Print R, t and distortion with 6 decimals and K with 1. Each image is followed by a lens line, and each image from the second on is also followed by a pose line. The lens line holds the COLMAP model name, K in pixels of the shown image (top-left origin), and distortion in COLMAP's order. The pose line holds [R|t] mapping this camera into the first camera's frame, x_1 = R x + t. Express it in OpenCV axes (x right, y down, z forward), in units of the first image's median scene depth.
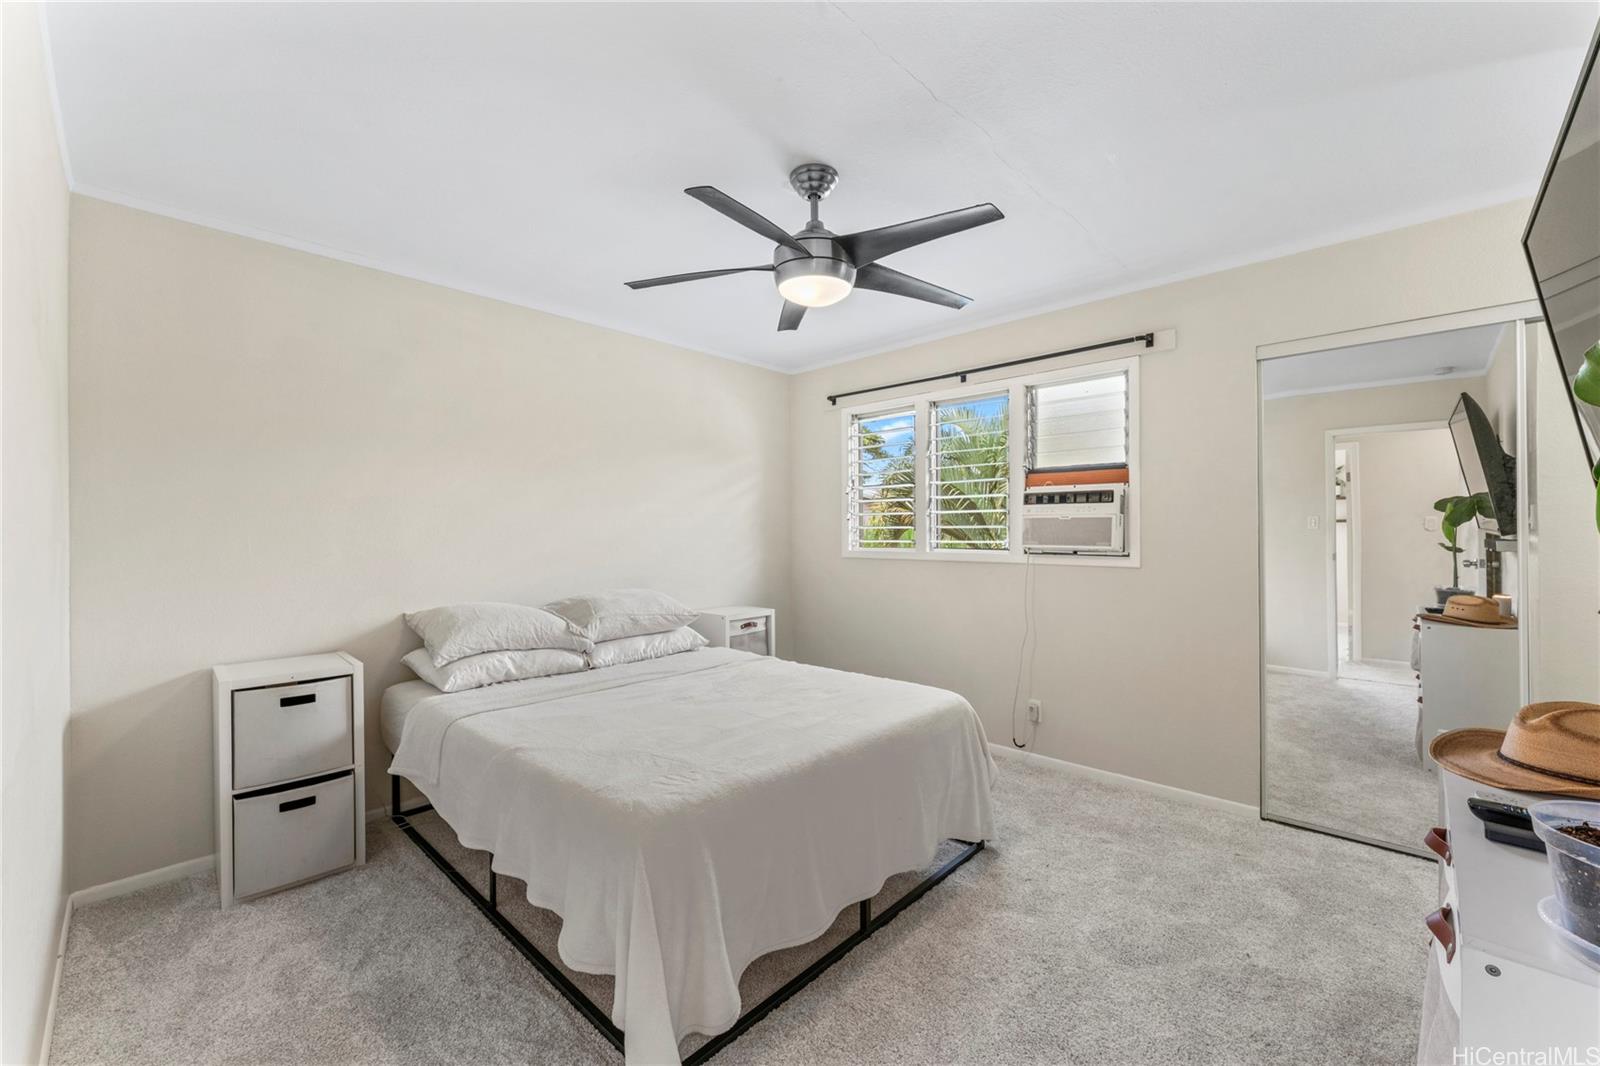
lens RADIAL K [[636.2, 0, 800.0], [0, 636.2, 533.0], [0, 0, 1]] dist [0.001718, 0.000146]
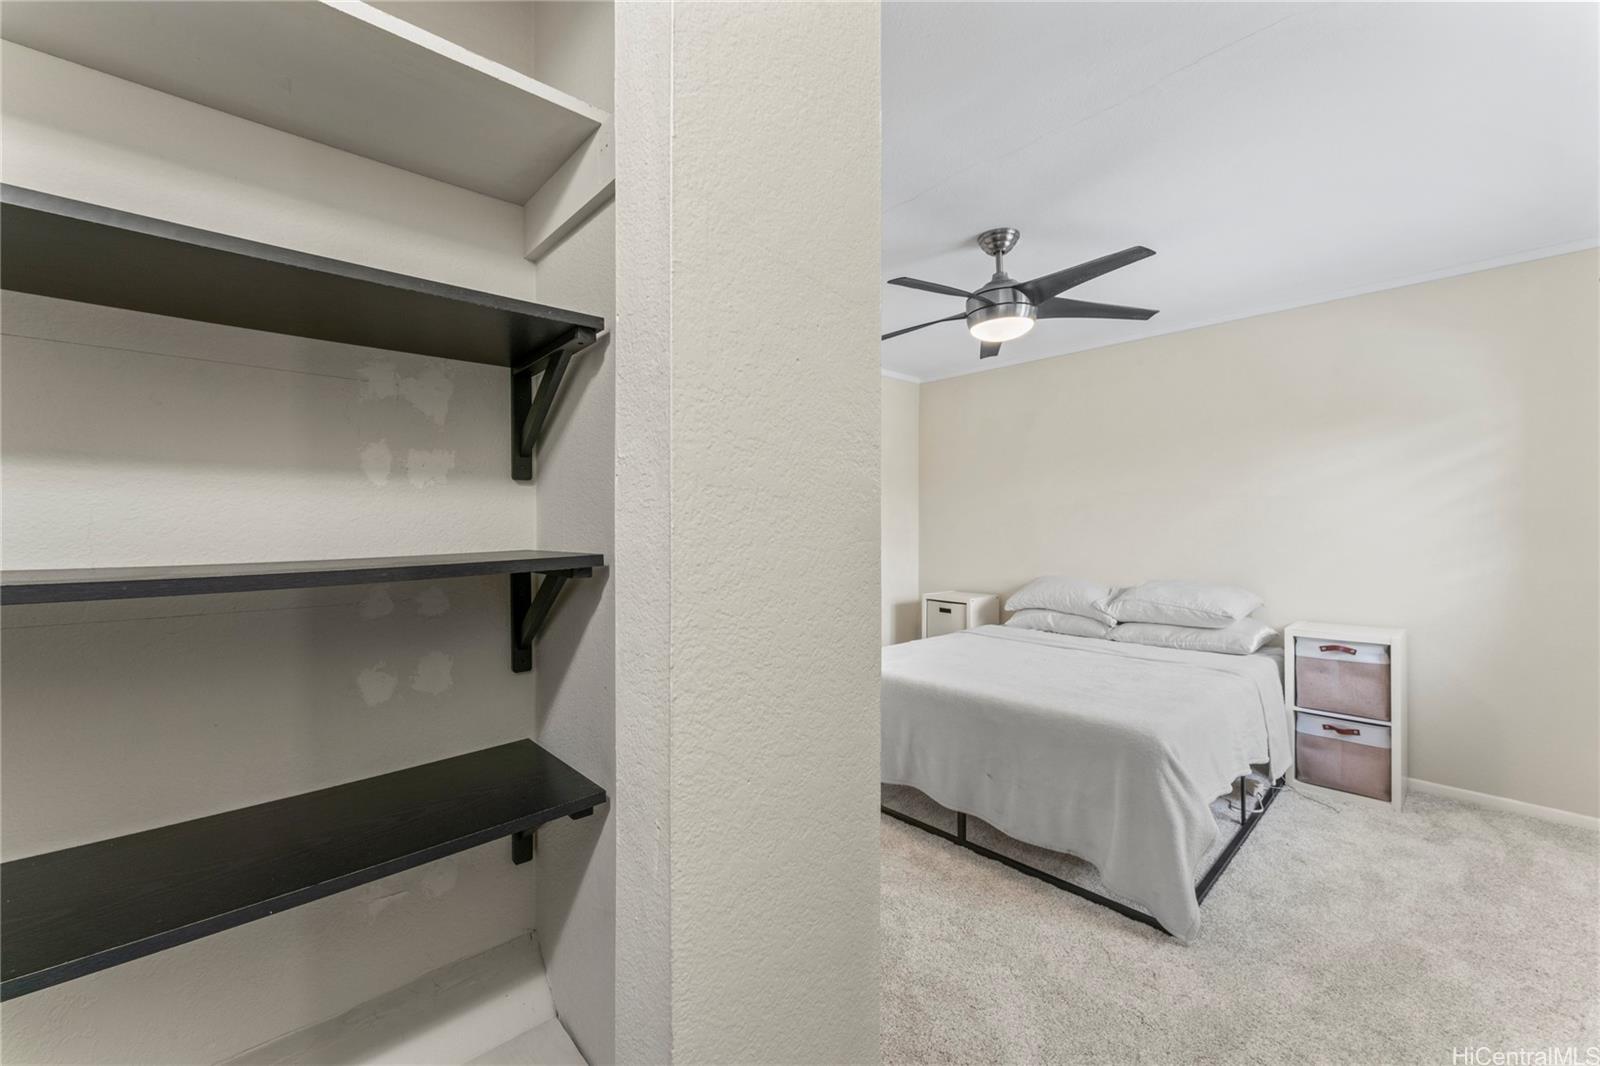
lens RADIAL K [[636.2, 0, 800.0], [0, 636.2, 533.0], [0, 0, 1]] dist [0.001718, 0.000146]
pose [[-0.063329, 0.012999, -0.997908, 0.845065], [-0.009276, 0.999864, 0.013614, 0.001642], [0.997950, 0.010118, -0.063200, 0.471884]]
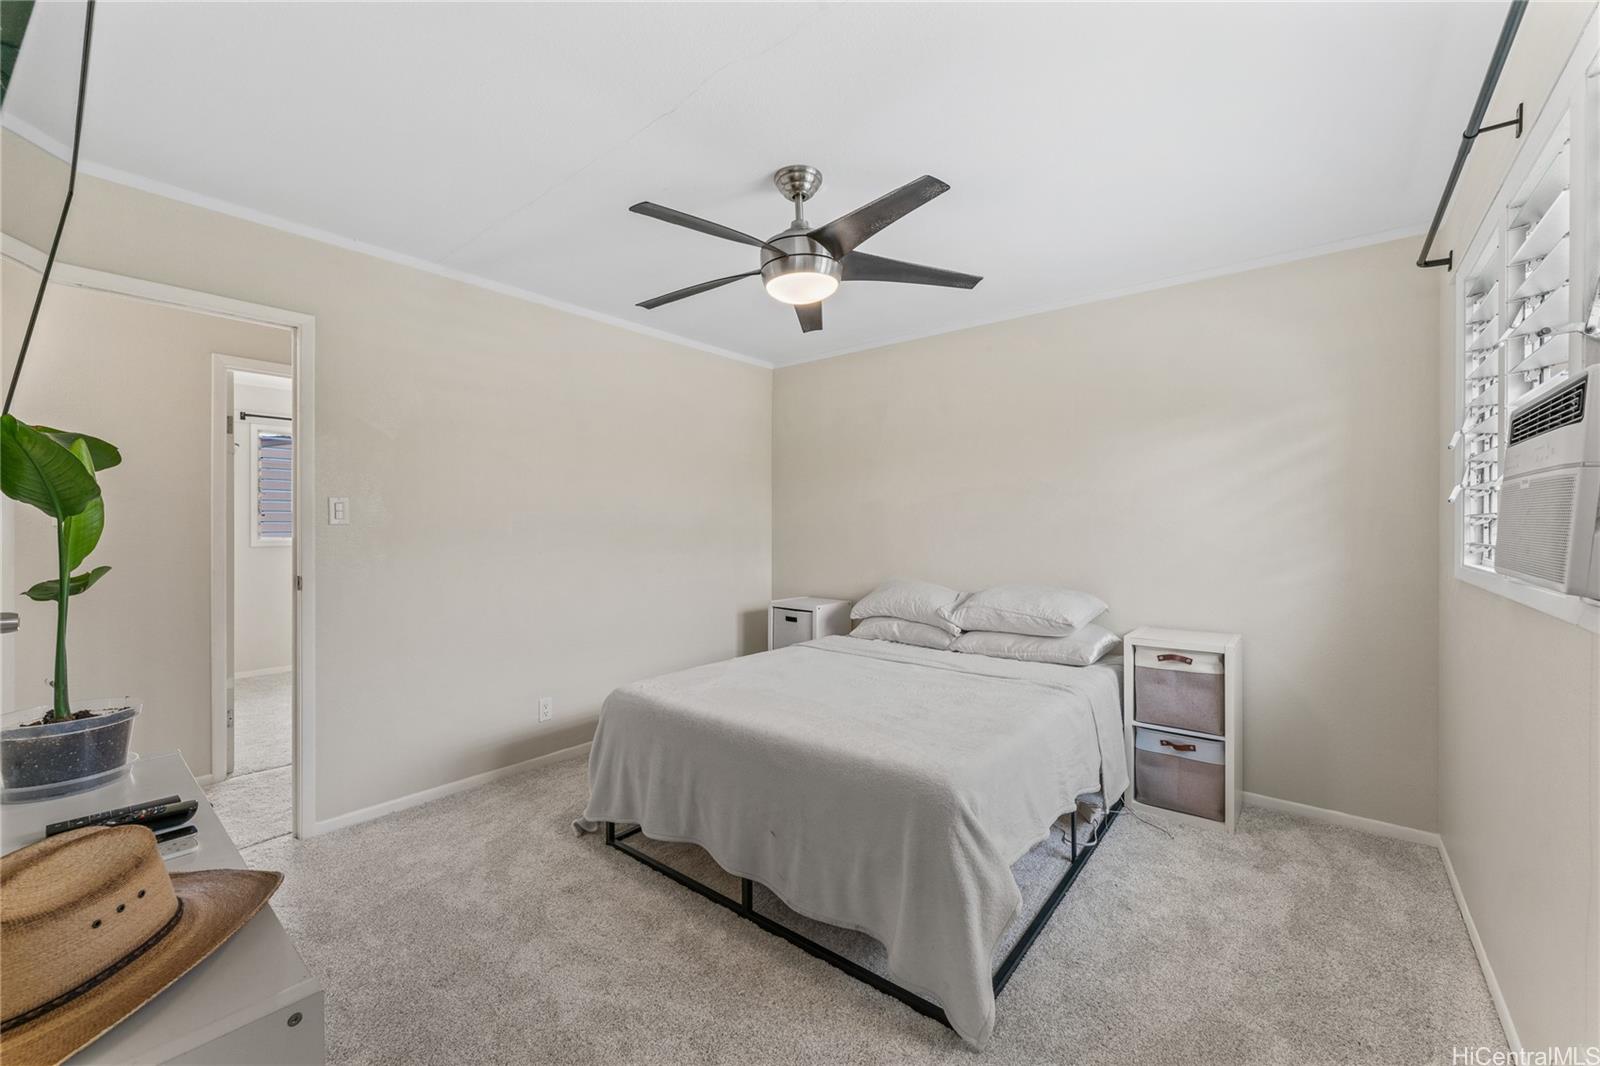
lens RADIAL K [[638.3, 0, 800.0], [0, 638.3, 533.0], [0, 0, 1]] dist [-0.004139, -0.000054]
pose [[0.070874, 0.012664, -0.997405, 0.691318], [-0.009485, 0.999883, 0.012022, 0.002023], [0.997440, 0.008608, 0.070985, 0.629070]]
